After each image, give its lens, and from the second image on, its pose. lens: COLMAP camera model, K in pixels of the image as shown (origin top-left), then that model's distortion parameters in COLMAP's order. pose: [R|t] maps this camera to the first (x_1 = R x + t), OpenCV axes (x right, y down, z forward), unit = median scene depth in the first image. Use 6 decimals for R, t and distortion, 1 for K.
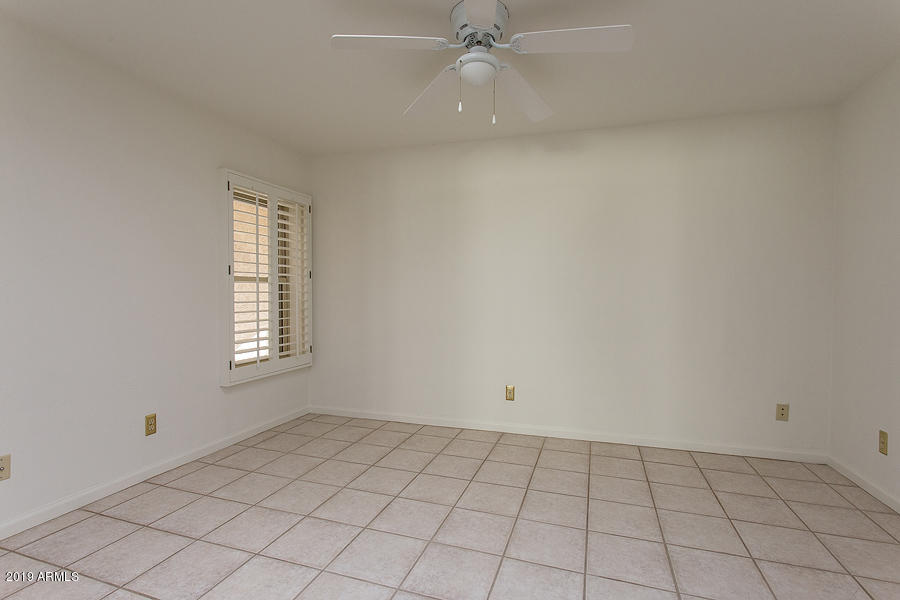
lens RADIAL K [[429.0, 0, 449.3], [0, 429.0, 308.5], [0, 0, 1]] dist [-0.049800, 0.010390]
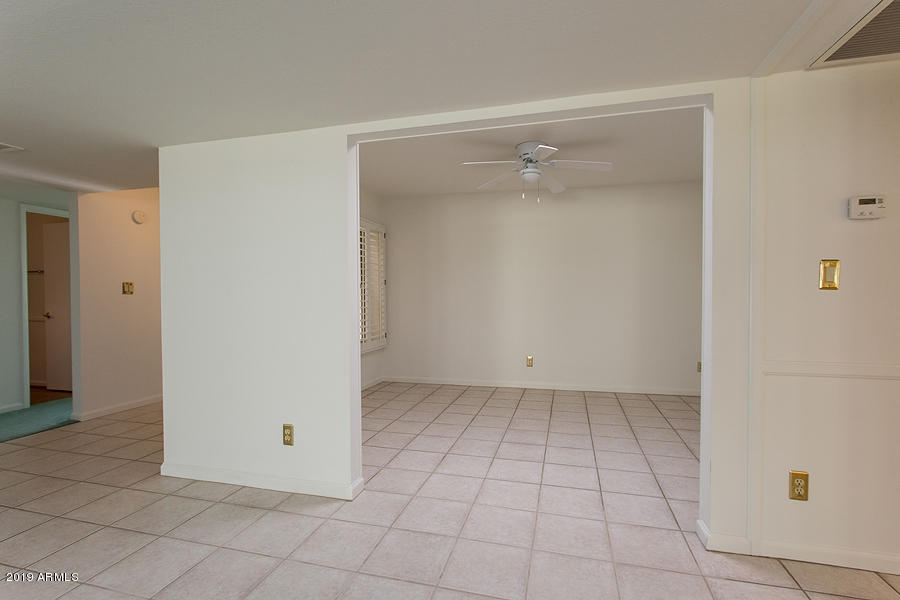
lens RADIAL K [[439.0, 0, 446.0], [0, 439.0, 303.6], [0, 0, 1]] dist [-0.071174, 0.031173]
pose [[0.998011, -0.002793, 0.062974, -0.264205], [0.004184, 0.999750, -0.021962, 0.028961], [-0.062897, 0.022182, 0.997773, -0.546774]]
